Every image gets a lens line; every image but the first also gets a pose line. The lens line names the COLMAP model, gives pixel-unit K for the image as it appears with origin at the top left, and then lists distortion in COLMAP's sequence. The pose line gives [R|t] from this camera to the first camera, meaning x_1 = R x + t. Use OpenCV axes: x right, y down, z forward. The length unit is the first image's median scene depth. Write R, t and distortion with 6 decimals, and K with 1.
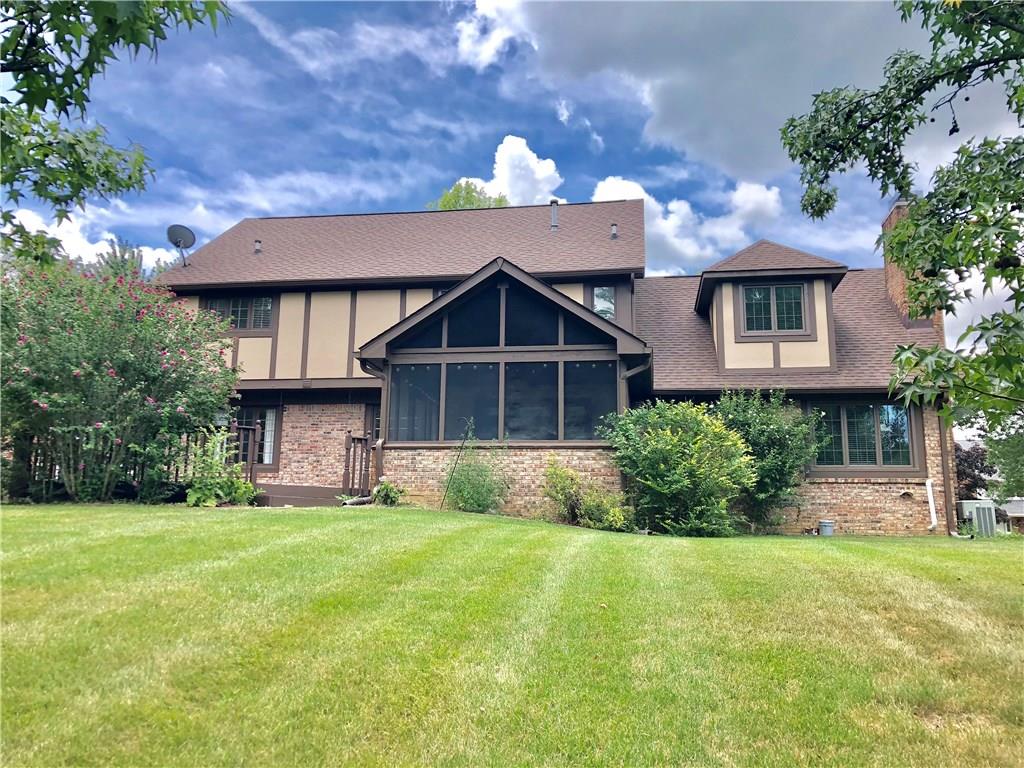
lens RADIAL K [[831.6, 0, 512.0], [0, 831.6, 384.0], [0, 0, 1]] dist [0.006203, 0.001166]
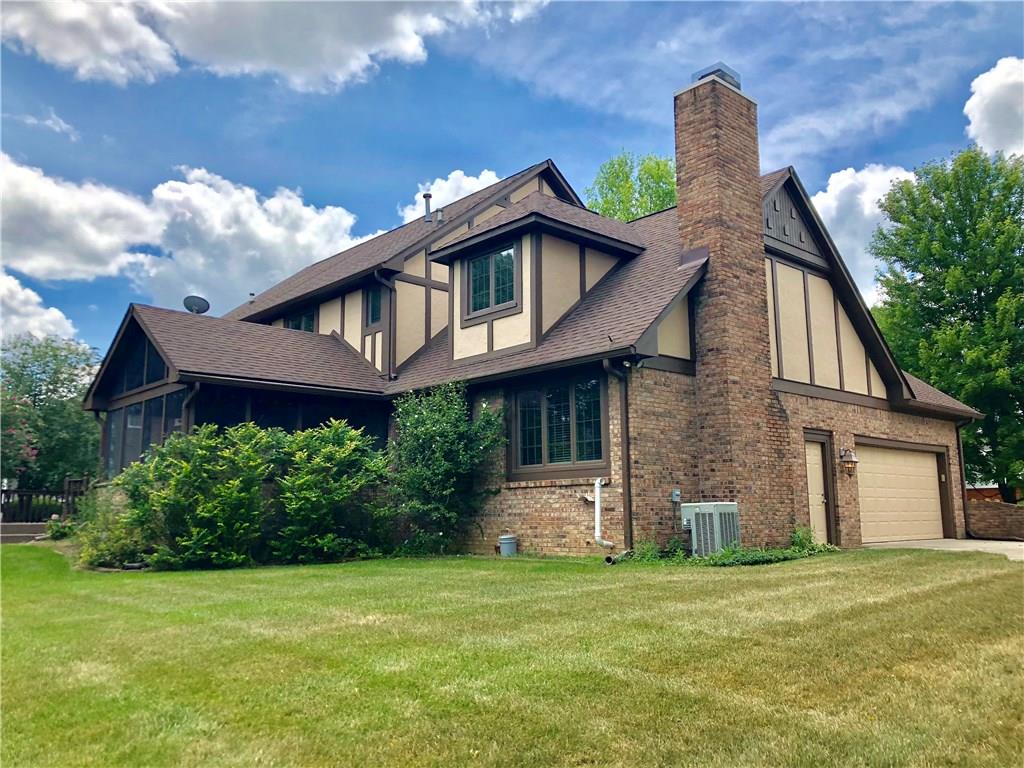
lens RADIAL K [[889.6, 0, 512.0], [0, 889.6, 384.0], [0, 0, 1]] dist [0.128194, -0.000041]
pose [[0.762208, -0.120397, -0.636038, 0.925461], [0.140465, 0.989902, -0.019052, 0.033539], [0.631909, -0.074820, 0.771423, 0.330277]]
